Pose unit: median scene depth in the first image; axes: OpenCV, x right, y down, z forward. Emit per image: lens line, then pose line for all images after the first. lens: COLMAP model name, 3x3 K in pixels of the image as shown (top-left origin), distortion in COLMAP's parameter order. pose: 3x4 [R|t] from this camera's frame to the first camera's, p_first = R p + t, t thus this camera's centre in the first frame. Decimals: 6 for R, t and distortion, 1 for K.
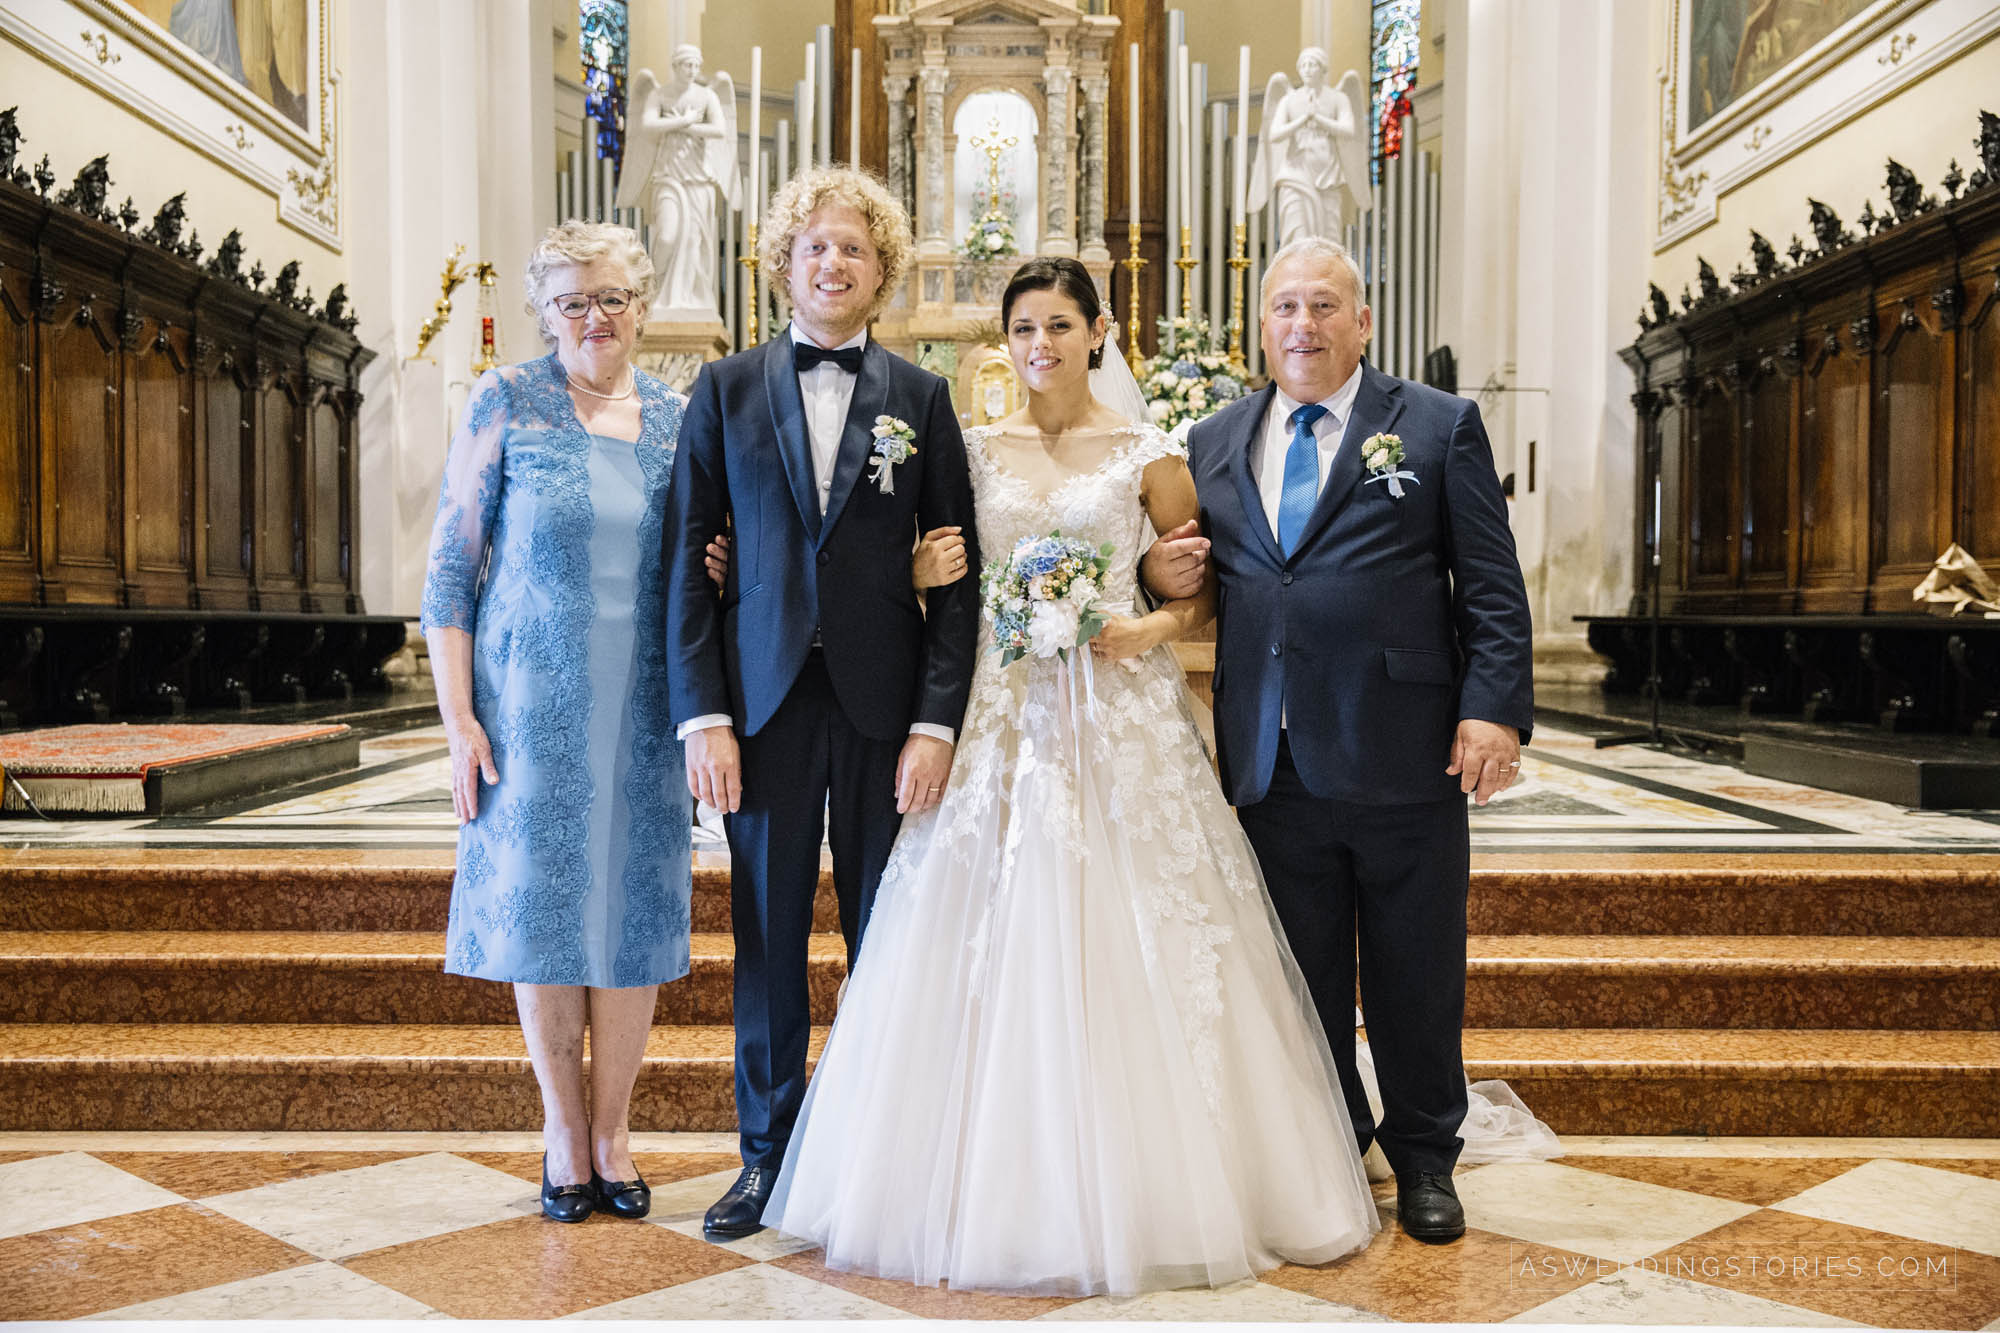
lens RADIAL K [[2101.9, 0, 999.6], [0, 2101.9, 658.9], [0, 0, 1]] dist [0.026814, 0.000000]
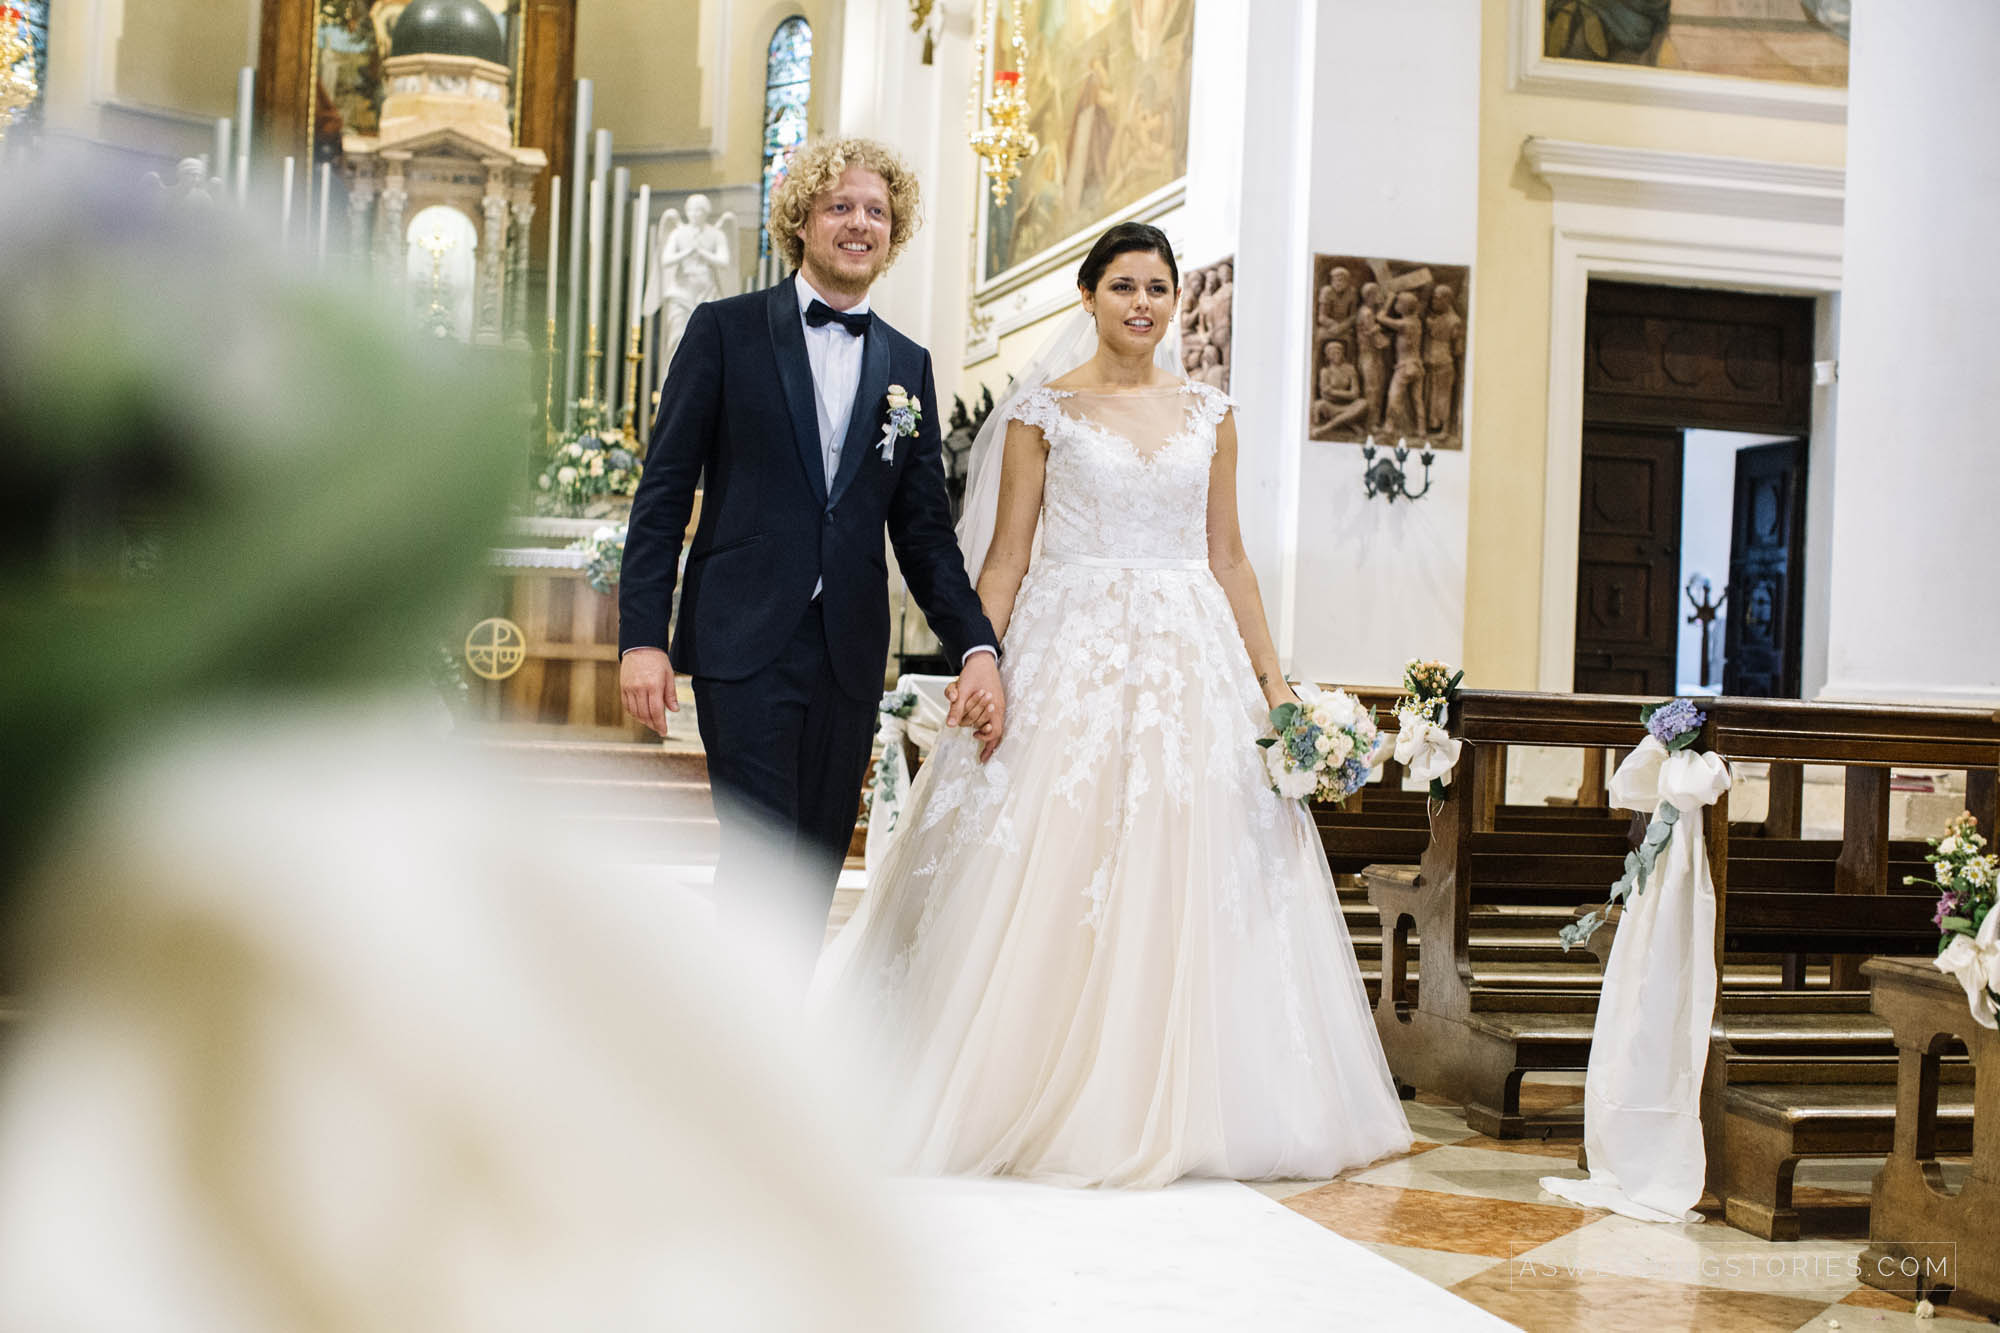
lens RADIAL K [[2882.3, 0, 998.4], [0, 2882.3, 660.8], [0, 0, 1]] dist [0.101655, 0.000000]
pose [[0.969670, 0.041156, 0.240928, -0.084954], [-0.036244, 0.999036, -0.024785, 0.027503], [-0.241716, 0.015301, 0.970226, -0.735562]]
